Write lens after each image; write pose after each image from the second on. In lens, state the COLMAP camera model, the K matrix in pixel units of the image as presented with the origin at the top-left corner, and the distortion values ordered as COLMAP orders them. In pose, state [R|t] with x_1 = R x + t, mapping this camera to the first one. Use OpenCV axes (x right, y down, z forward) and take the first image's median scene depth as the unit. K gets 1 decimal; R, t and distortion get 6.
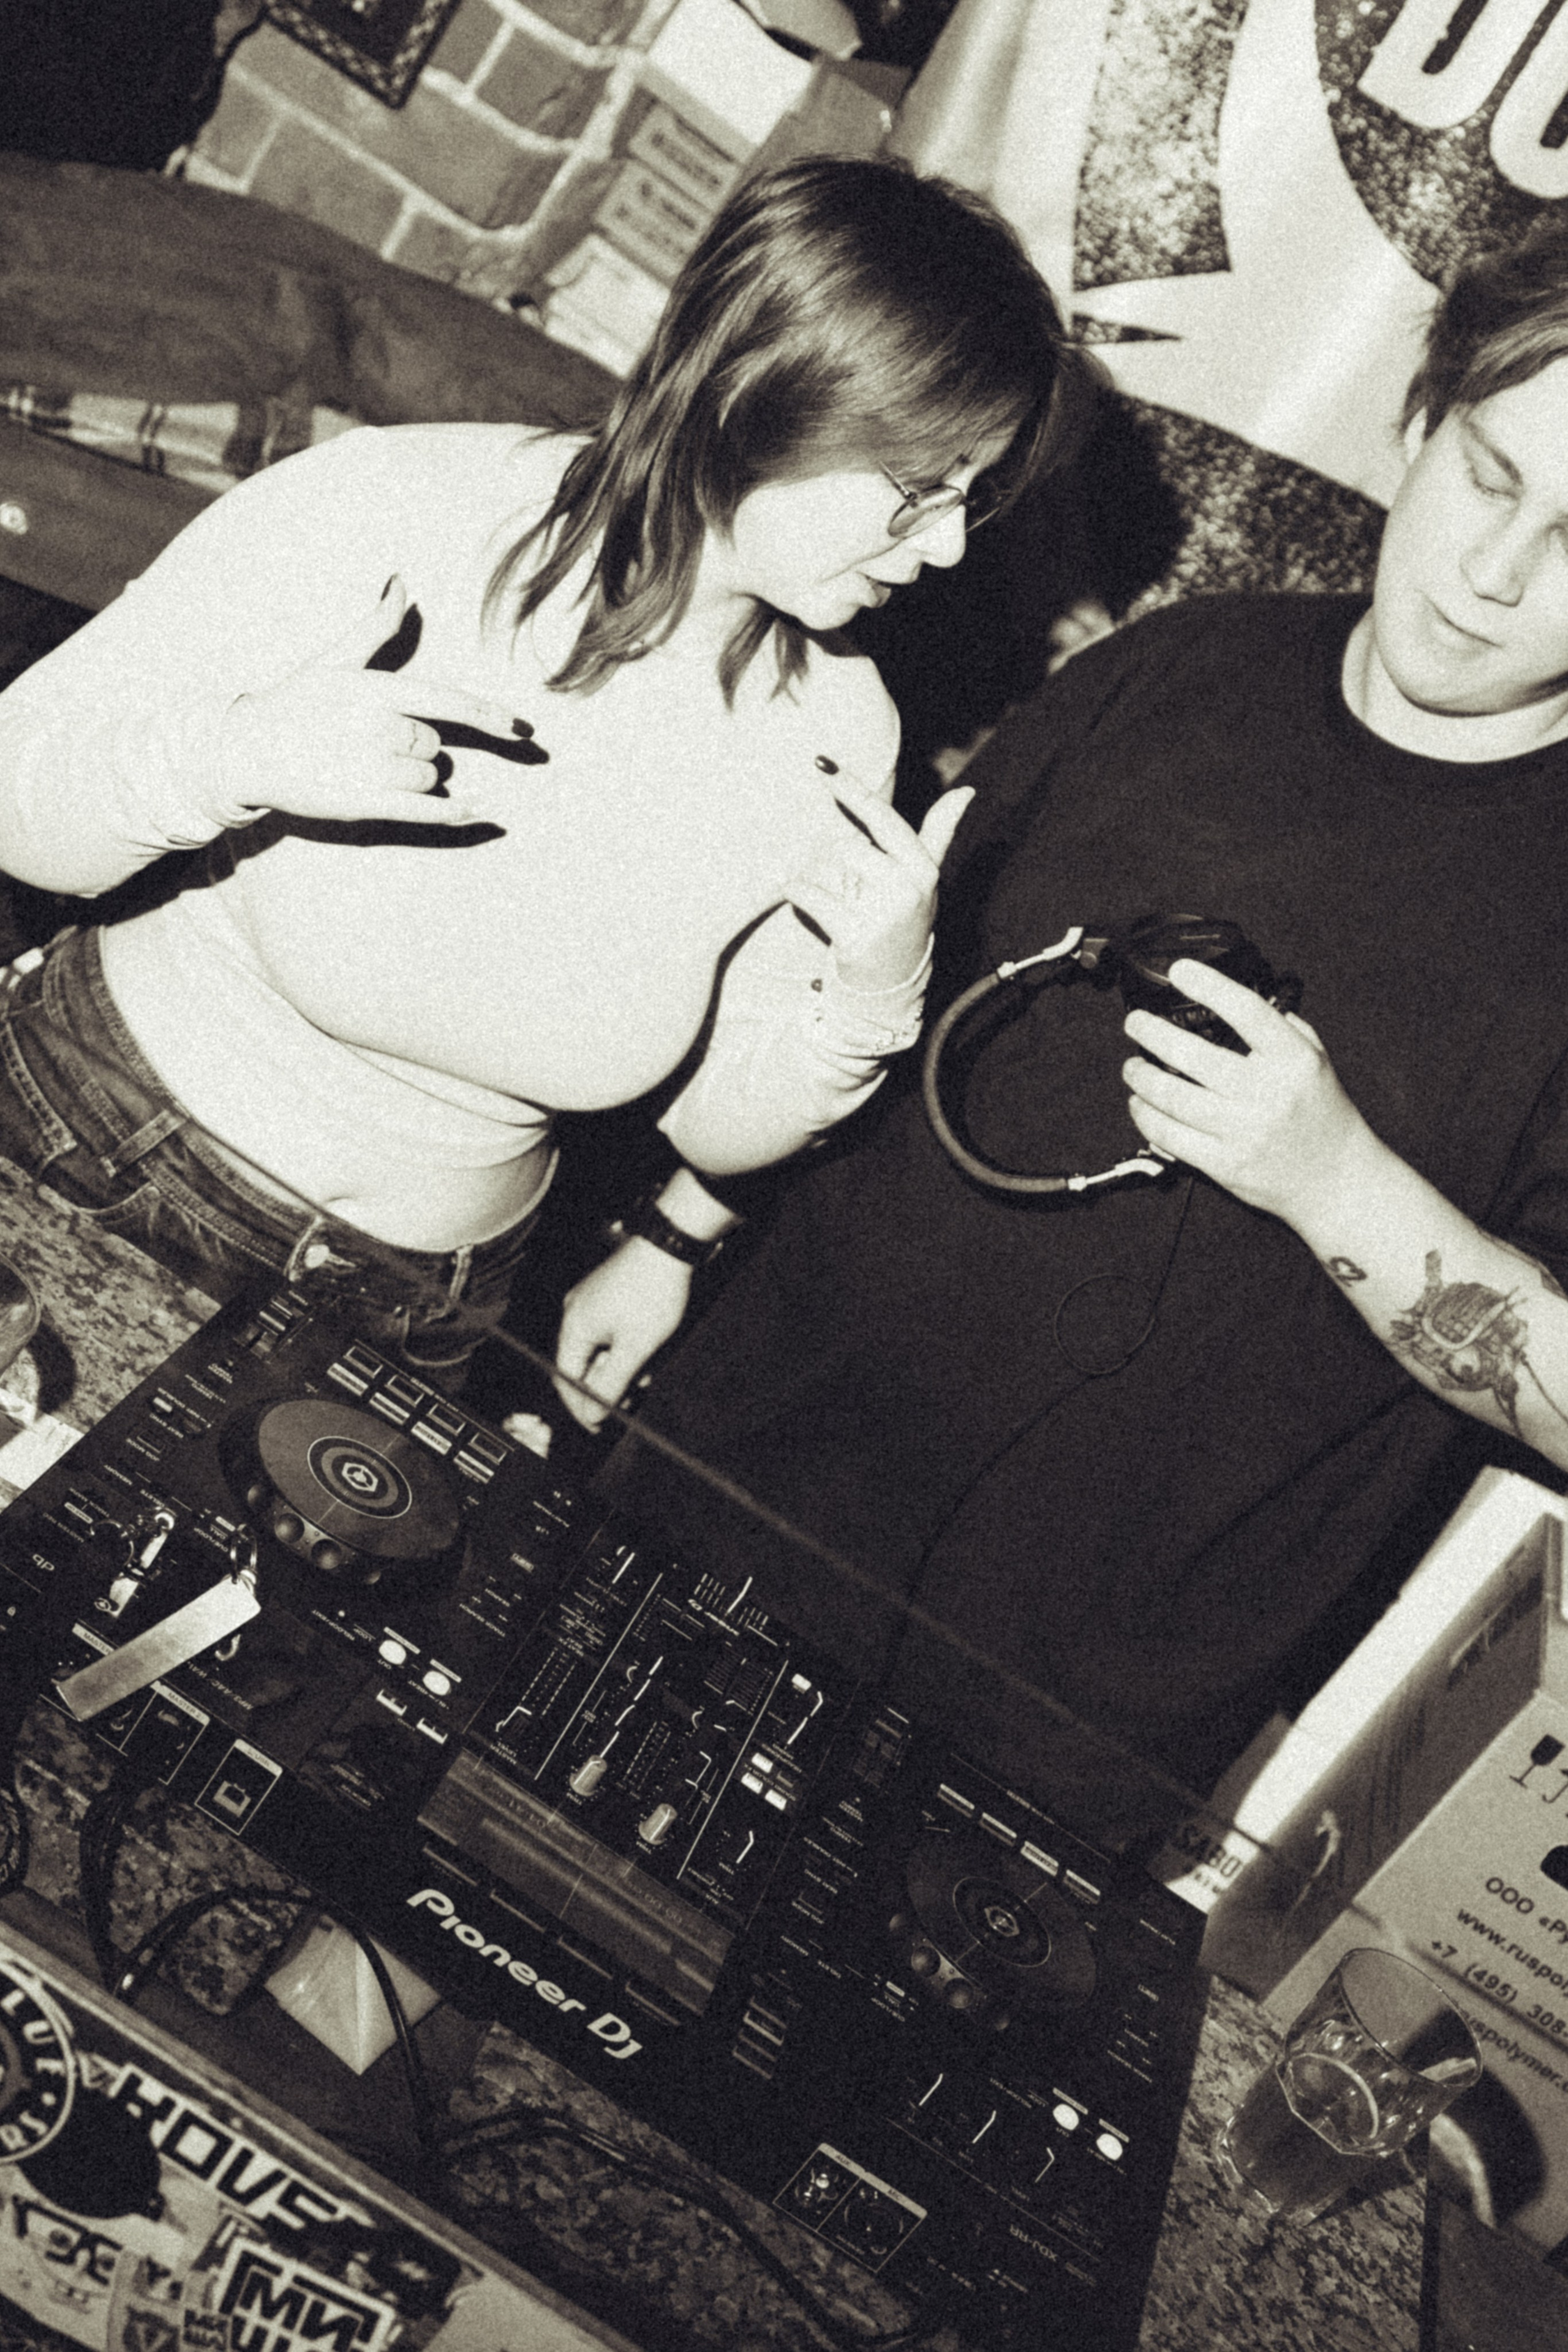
lens RADIAL K [[3287.4, 0, 776.0], [0, 3287.4, 1174.9], [0, 0, 1]] dist [-0.078157, 0.000000]
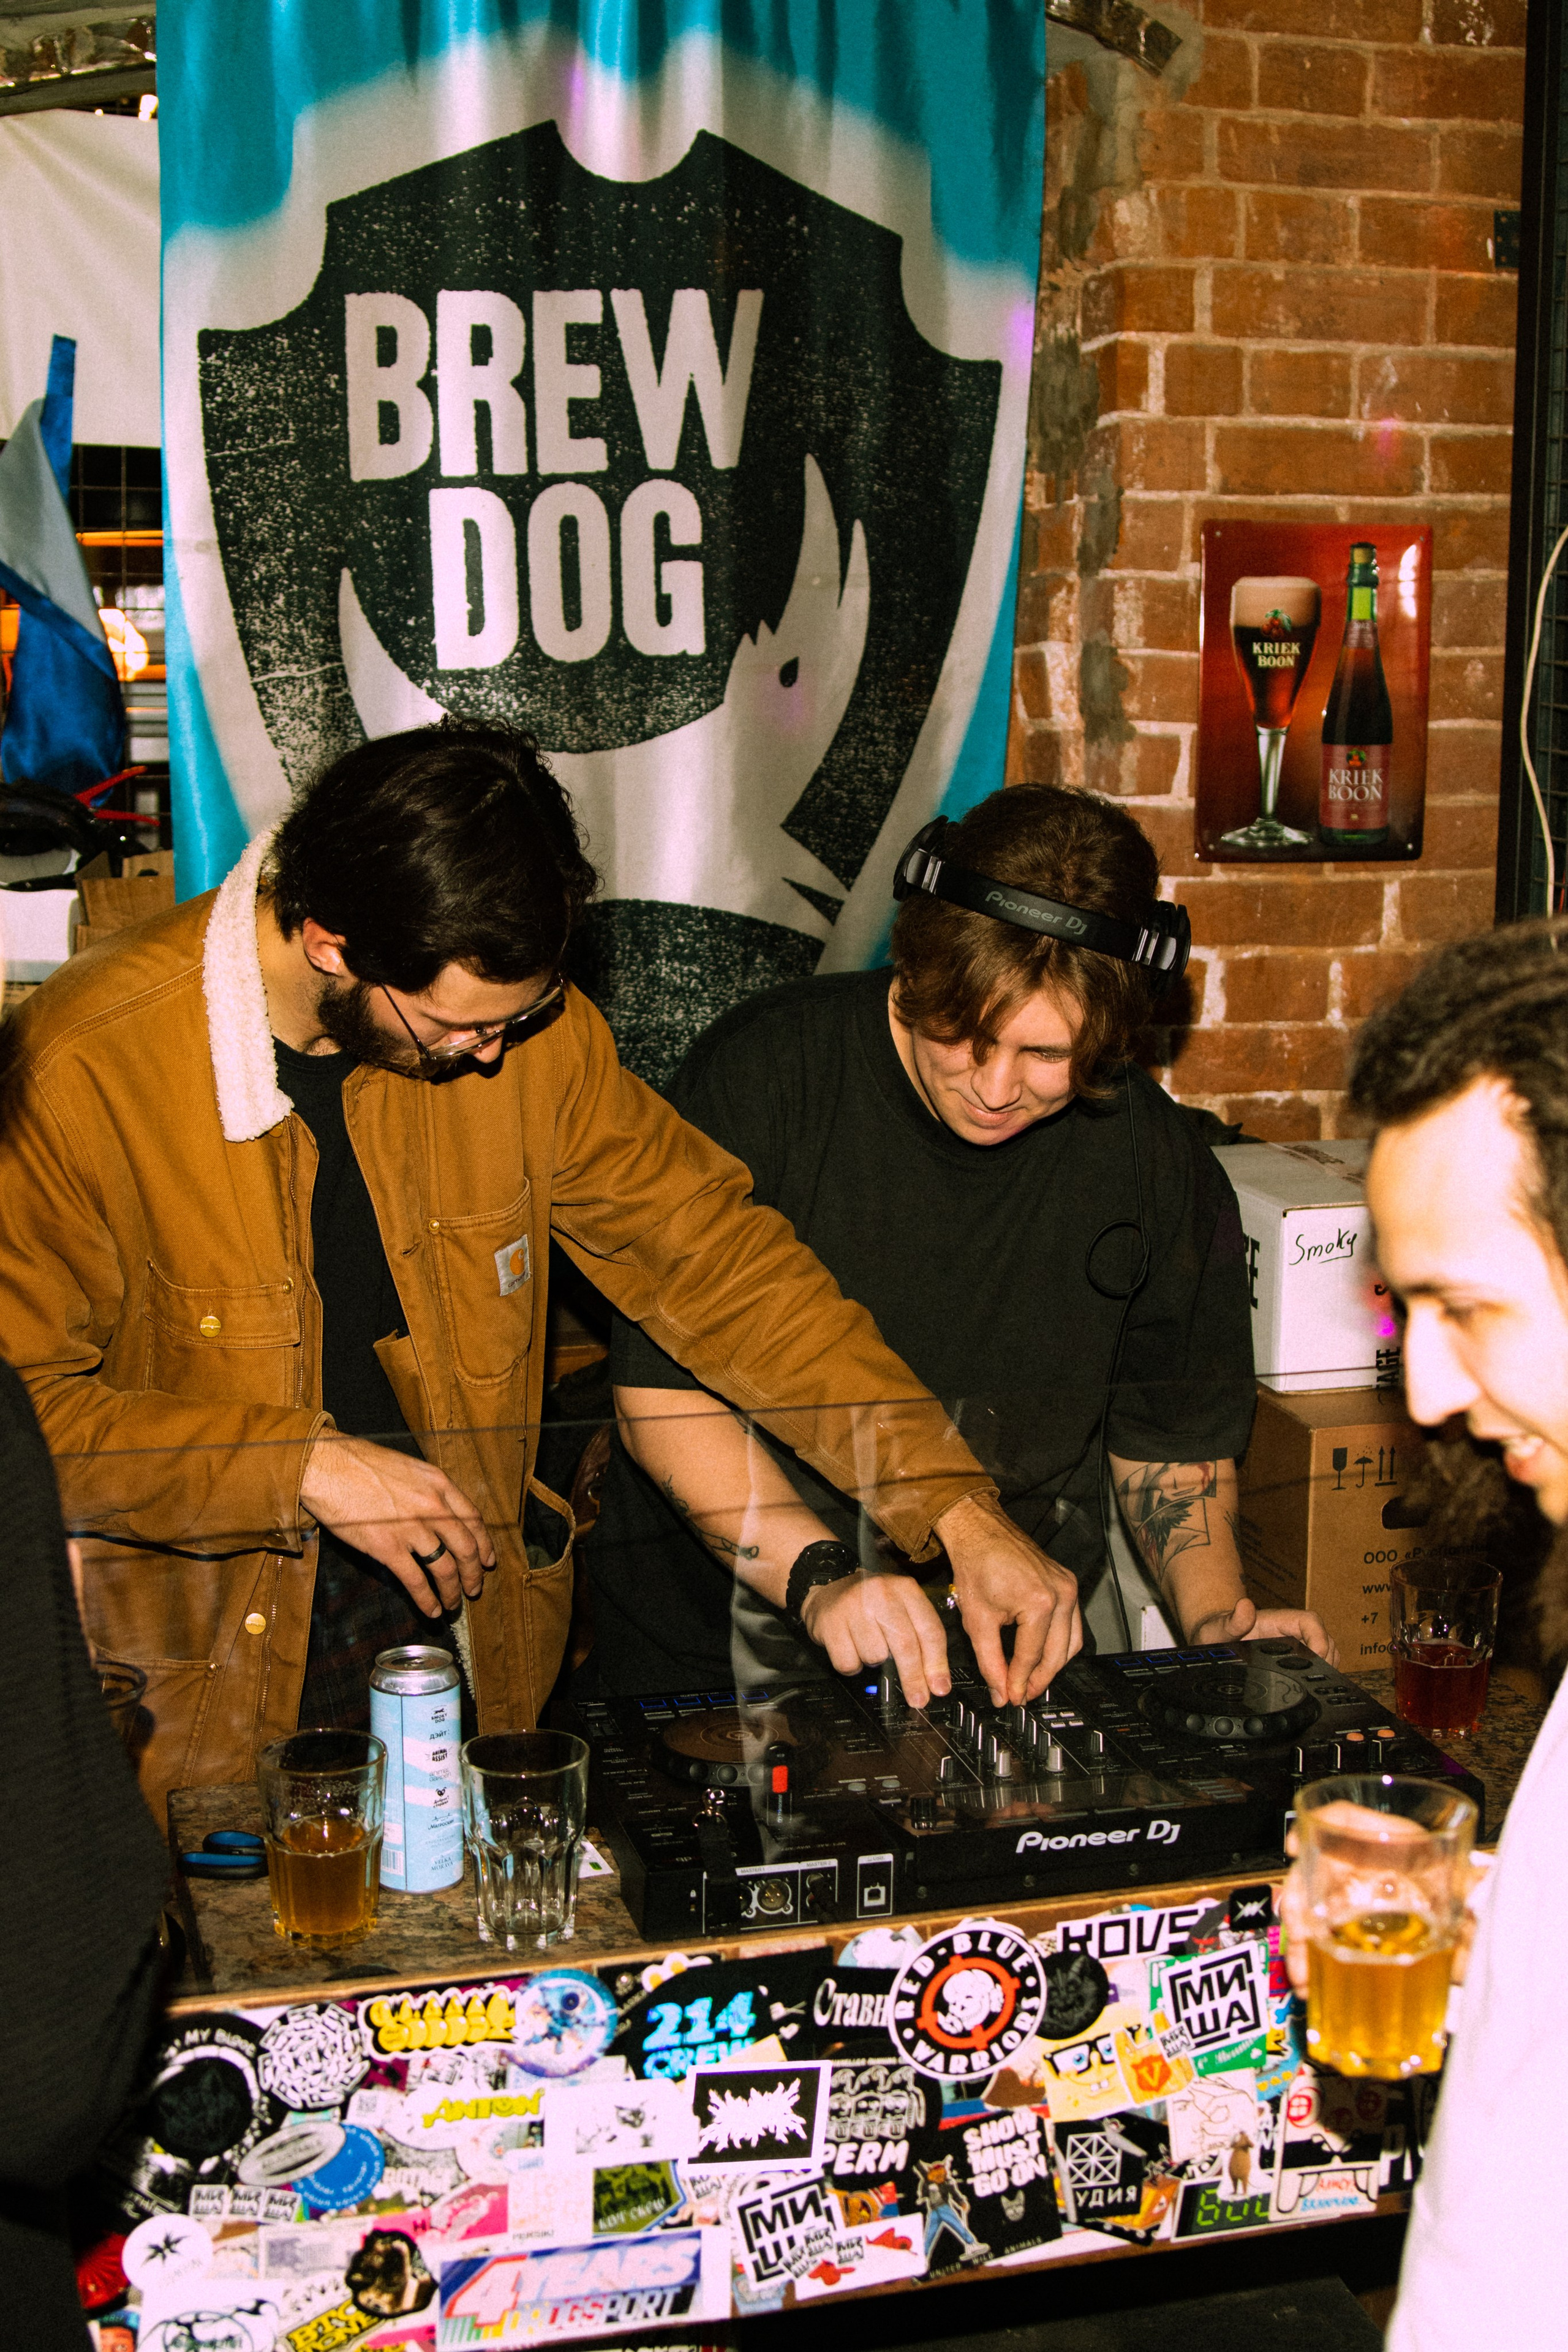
lens RADIAL K [[3287.4, 0, 793.0], [0, 3287.4, 1171.7], [0, 0, 1]] dist [-0.078157, 0.000000]
pose [[0.735148, -0.591723, 0.330789, -0.618185], [0.634461, 0.772437, -0.028278, -0.065913], [-0.238781, 0.230661, 0.943281, -0.643003]]
